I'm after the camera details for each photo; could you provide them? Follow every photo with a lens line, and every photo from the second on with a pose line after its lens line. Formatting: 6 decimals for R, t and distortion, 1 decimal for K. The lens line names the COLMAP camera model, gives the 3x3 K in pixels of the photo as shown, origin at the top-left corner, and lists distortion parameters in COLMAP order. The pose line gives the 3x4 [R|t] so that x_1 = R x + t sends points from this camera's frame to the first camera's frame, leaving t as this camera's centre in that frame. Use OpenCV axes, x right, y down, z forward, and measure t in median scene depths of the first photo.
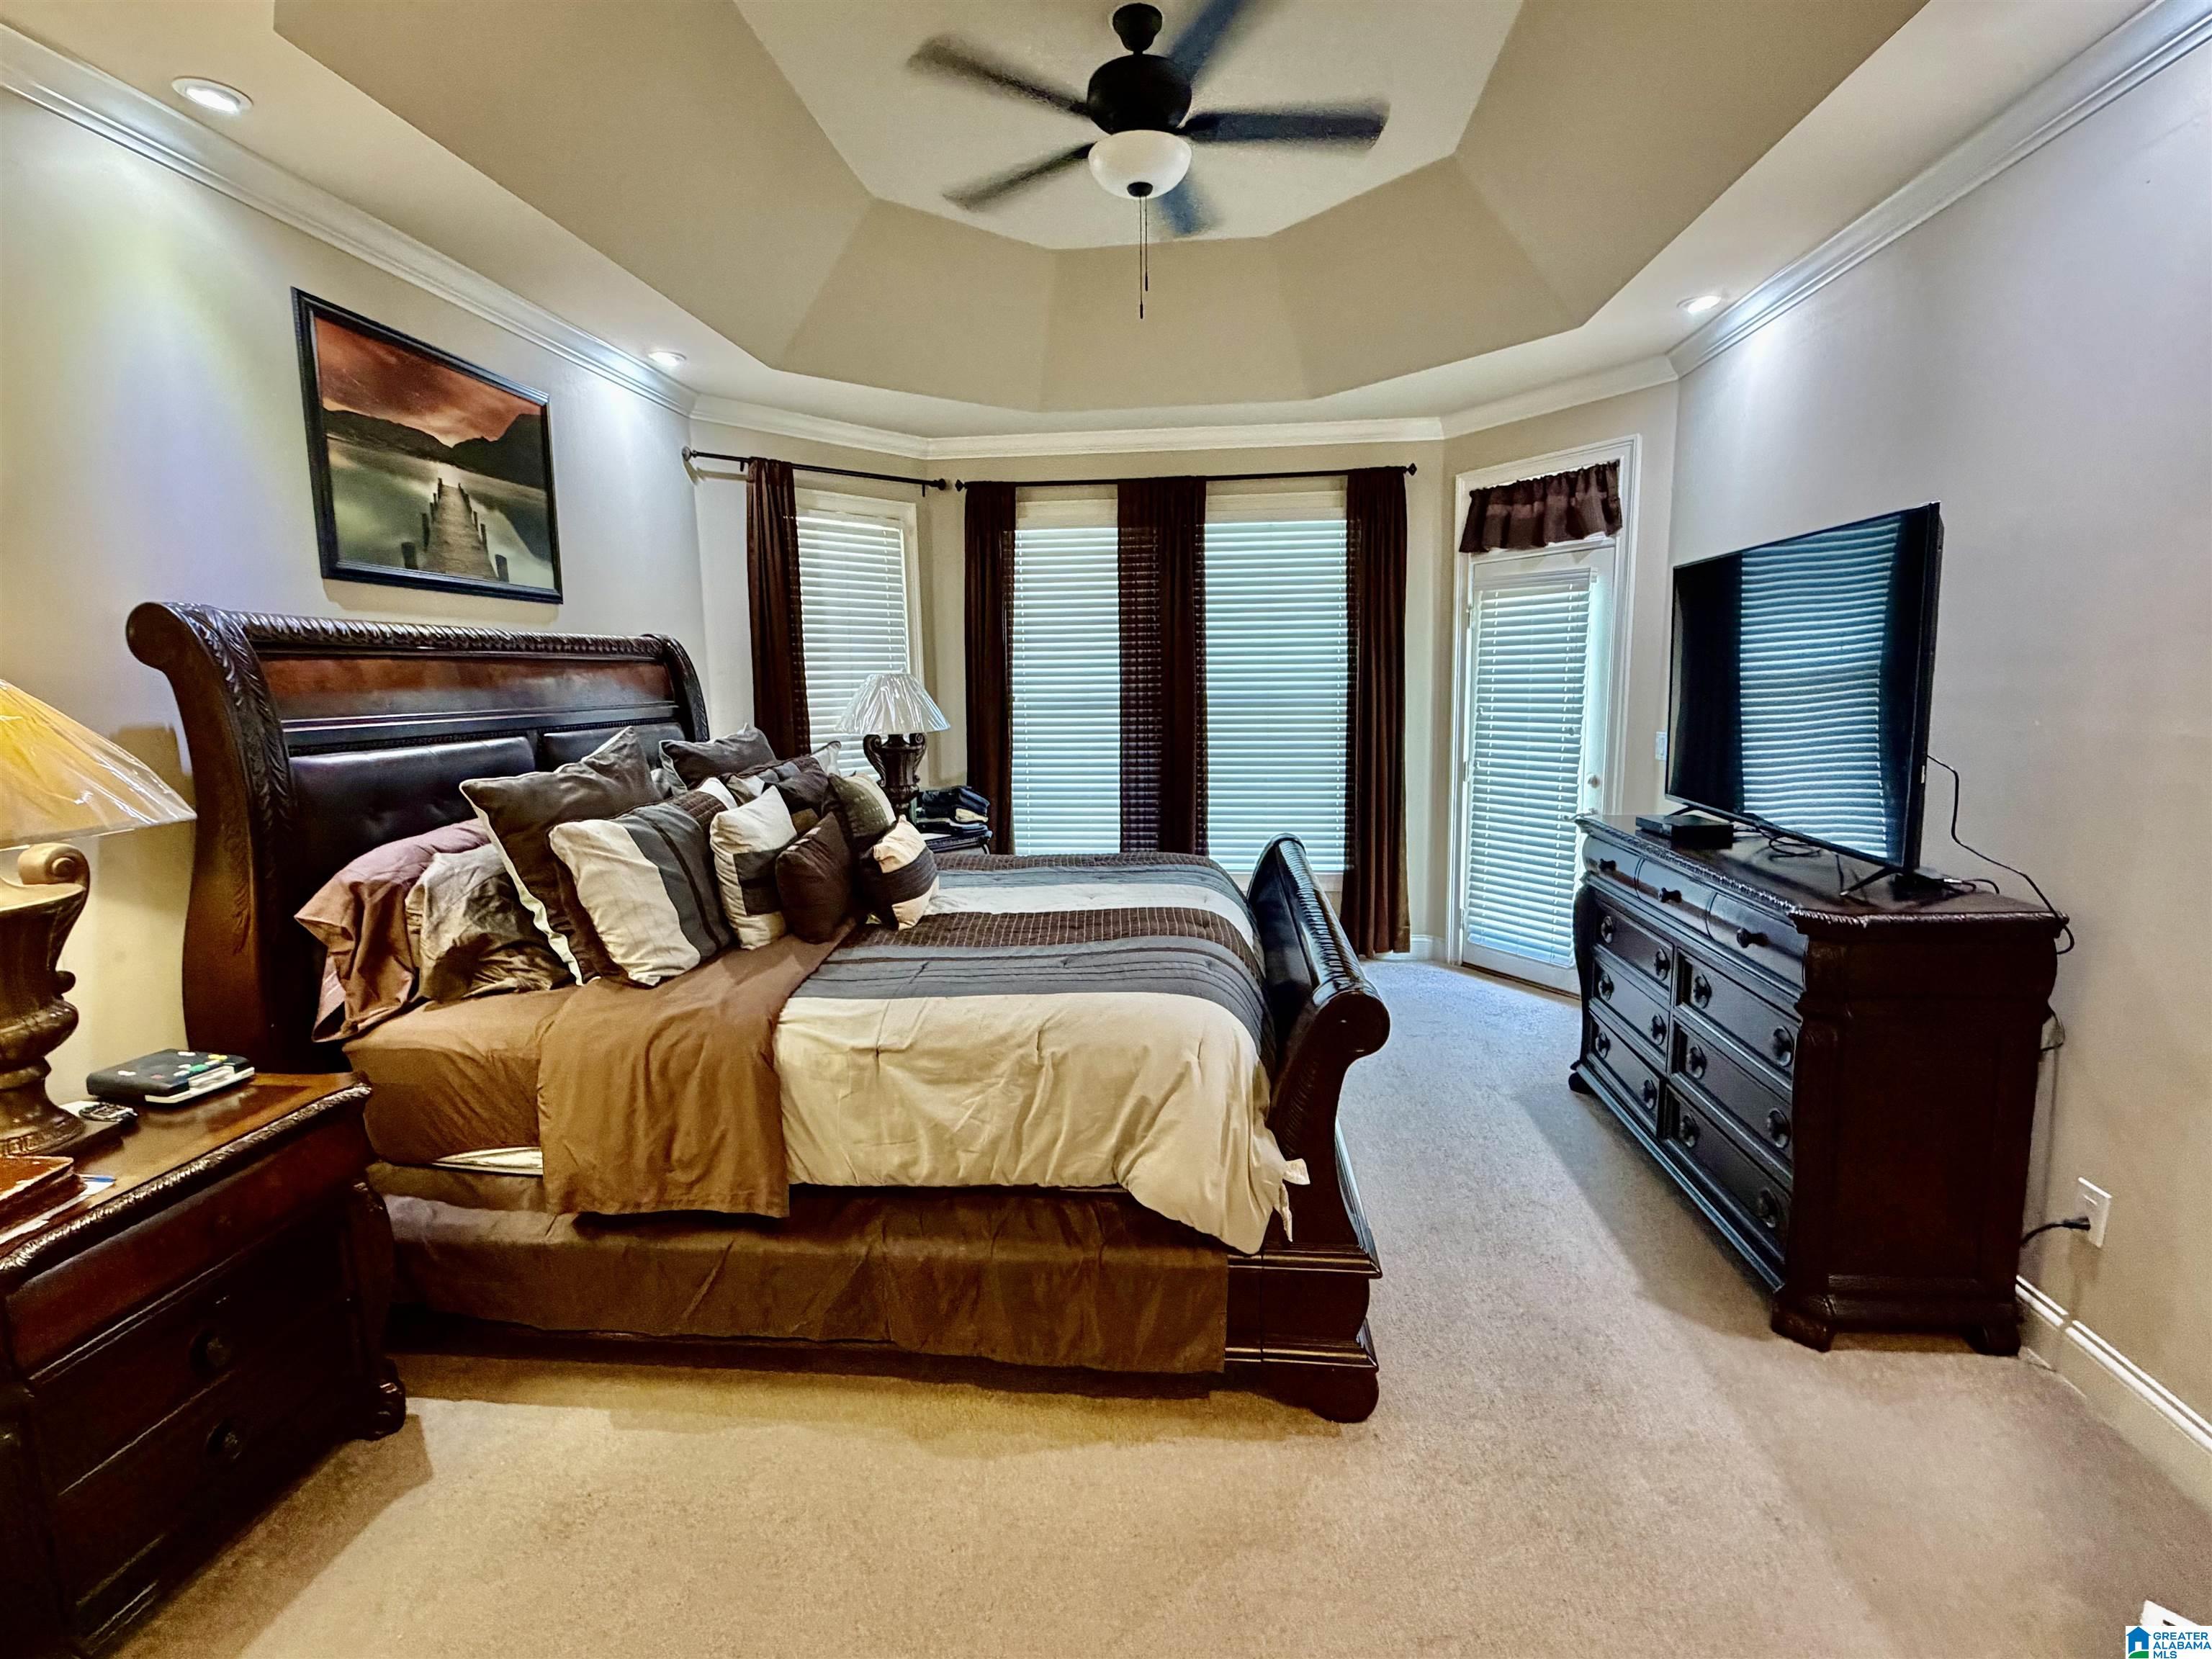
lens RADIAL K [[1038.5, 0, 1116.0], [0, 1038.5, 827.8], [0, 0, 1]] dist [0.001496, 0.000312]
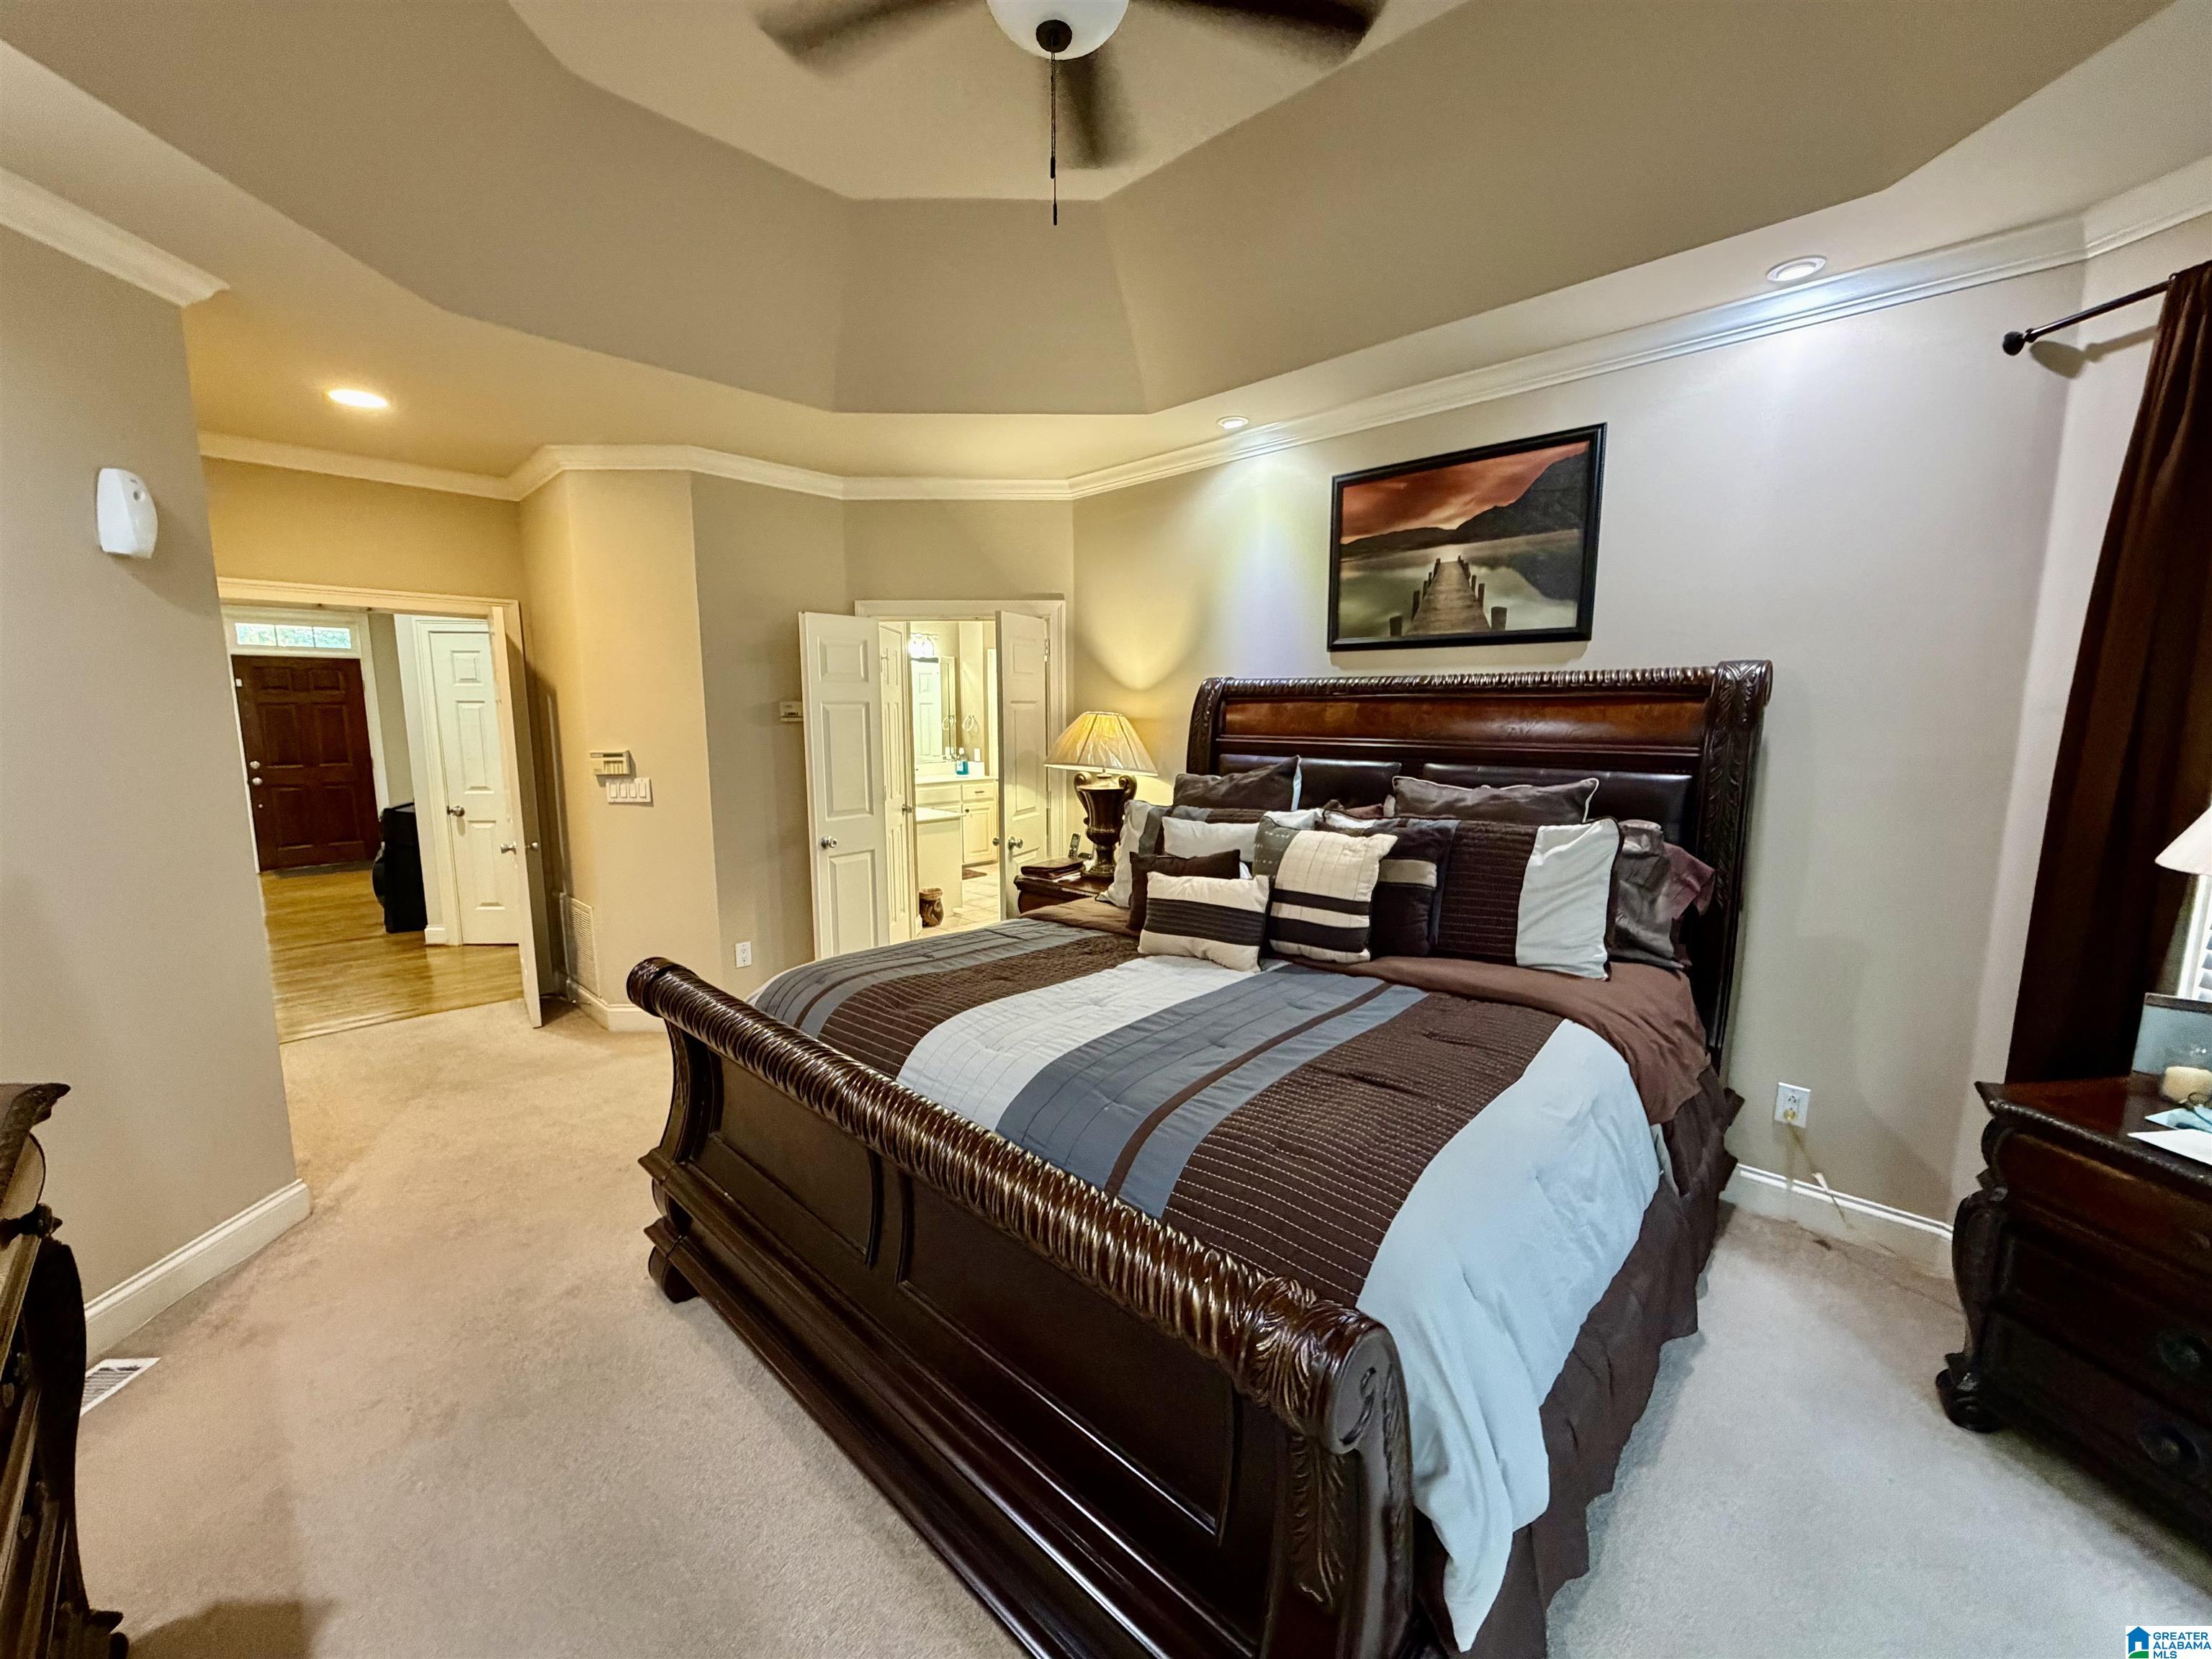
lens RADIAL K [[881.2, 0, 1113.4], [0, 881.2, 828.3], [0, 0, 1]] dist [0.000618, 0.000253]
pose [[-0.603203, 0.120086, -0.788496, 0.499186], [-0.108504, 0.967055, 0.230285, -0.224392], [0.790173, 0.224464, -0.570300, 1.399157]]
